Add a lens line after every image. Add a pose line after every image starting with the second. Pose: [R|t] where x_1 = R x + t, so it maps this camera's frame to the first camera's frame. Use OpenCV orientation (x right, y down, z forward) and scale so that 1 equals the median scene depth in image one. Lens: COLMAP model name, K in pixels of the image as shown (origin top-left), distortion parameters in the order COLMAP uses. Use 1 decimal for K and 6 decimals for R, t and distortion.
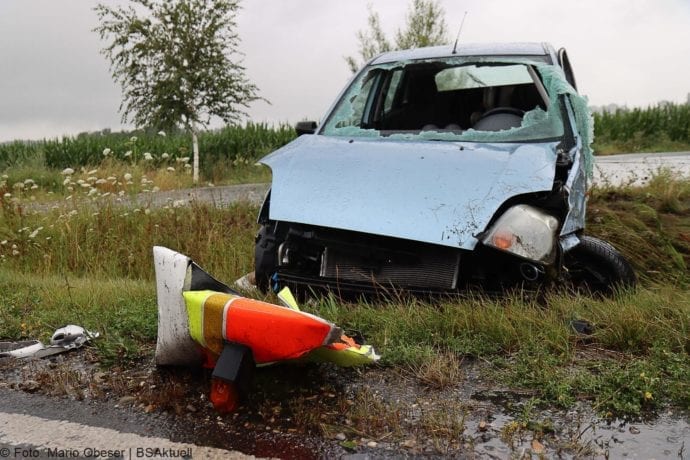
lens RADIAL K [[575.9, 0, 323.8], [0, 575.9, 231.4], [0, 0, 1]] dist [-0.092897, 0.132321]
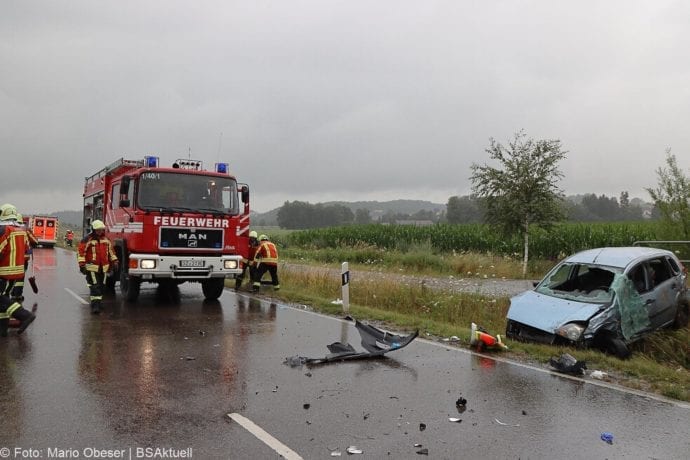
lens RADIAL K [[549.8, 0, 345.0], [0, 549.8, 230.0], [0, 0, 1]] dist [-0.104558, 0.112494]
pose [[0.830148, 0.055845, -0.554740, 0.468678], [-0.115176, 0.990687, -0.072625, -0.101288], [0.545518, 0.124183, 0.828848, -1.251735]]
